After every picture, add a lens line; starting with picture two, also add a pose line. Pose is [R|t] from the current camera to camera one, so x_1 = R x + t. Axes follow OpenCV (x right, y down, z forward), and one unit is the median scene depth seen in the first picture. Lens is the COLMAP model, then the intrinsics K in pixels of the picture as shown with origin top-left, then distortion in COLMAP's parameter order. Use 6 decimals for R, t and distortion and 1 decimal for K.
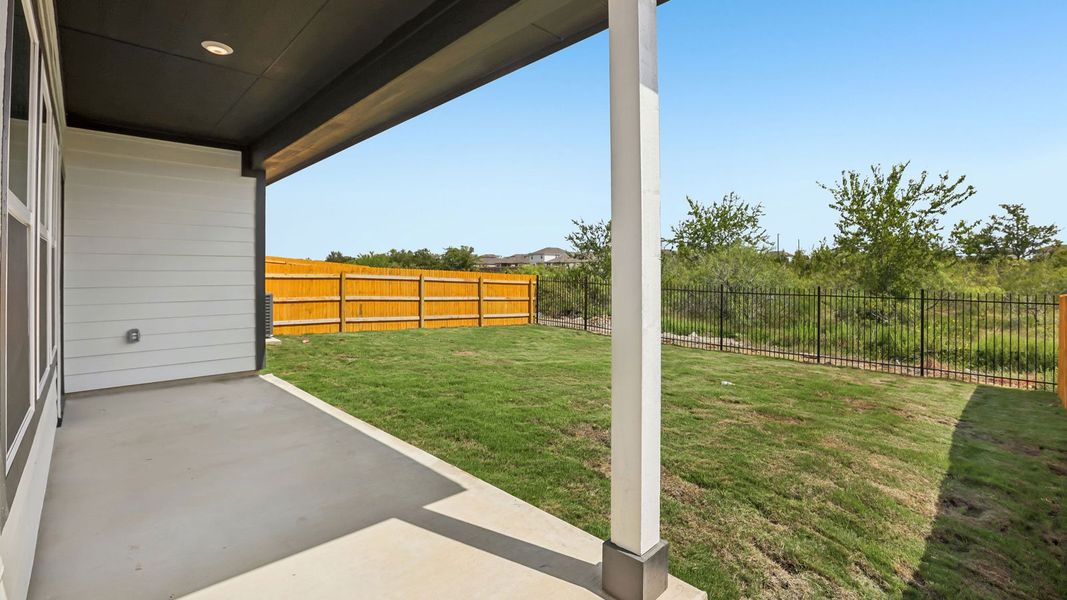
lens RADIAL K [[483.3, 0, 540.2], [0, 483.3, 267.9], [0, 0, 1]] dist [-0.041085, 0.006305]
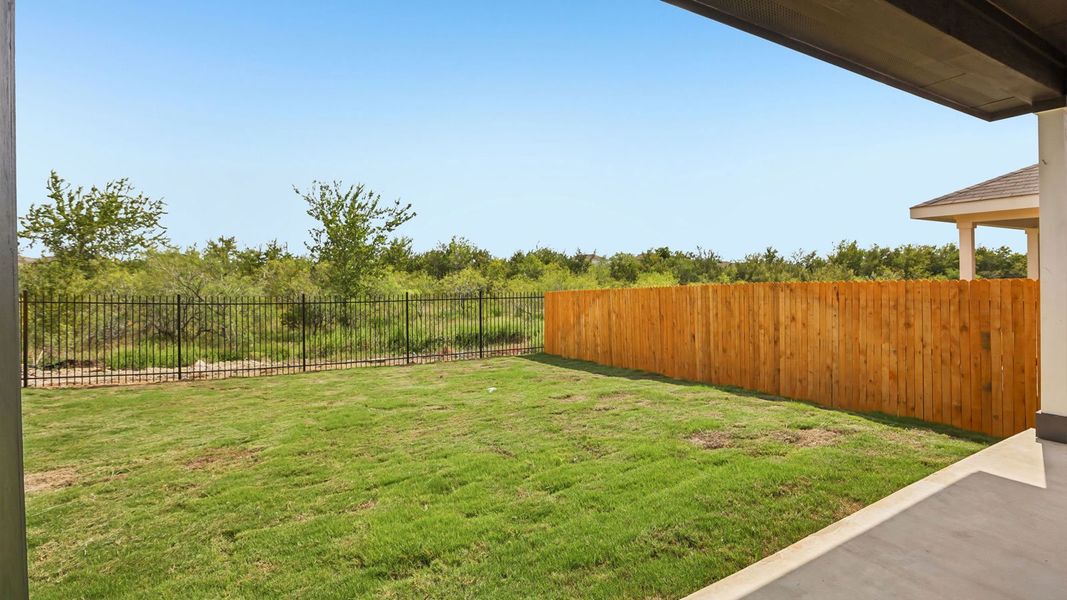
lens RADIAL K [[483.3, 0, 529.1], [0, 483.3, 278.4], [0, 0, 1]] dist [-0.041085, 0.006305]
pose [[0.289282, -0.004235, 0.957234, -0.256548], [0.002076, 0.999991, 0.003797, 0.003483], [-0.957242, 0.000888, 0.289288, 0.295912]]
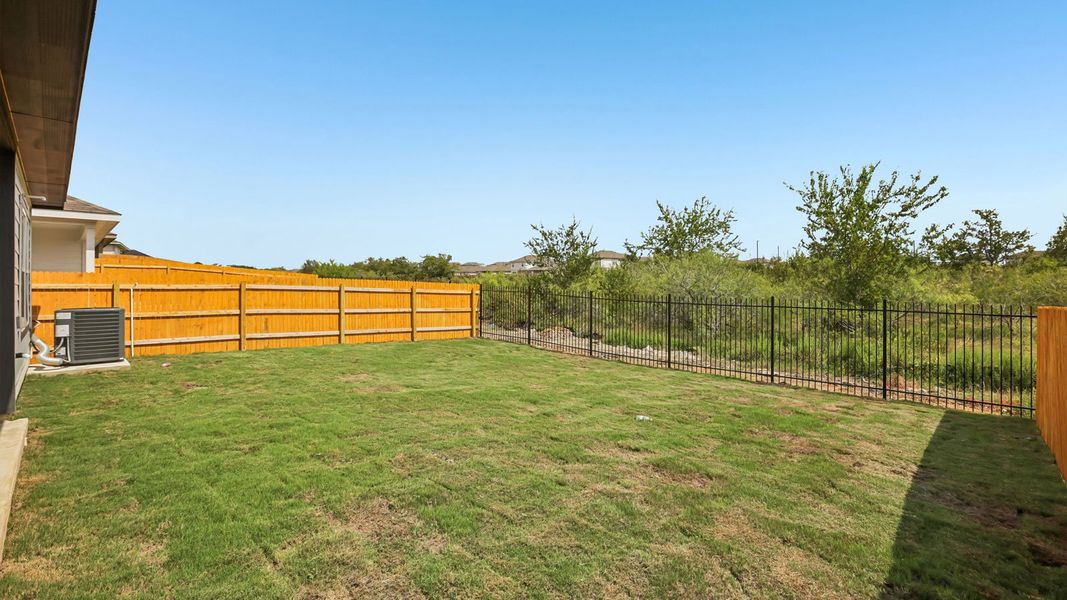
lens RADIAL K [[483.3, 0, 545.3], [0, 483.3, 280.7], [0, 0, 1]] dist [-0.041085, 0.006305]
pose [[0.999315, -0.004281, 0.036751, 0.088626], [0.003911, 0.999941, 0.010132, -0.000293], [-0.036792, -0.009981, 0.999273, 0.086935]]
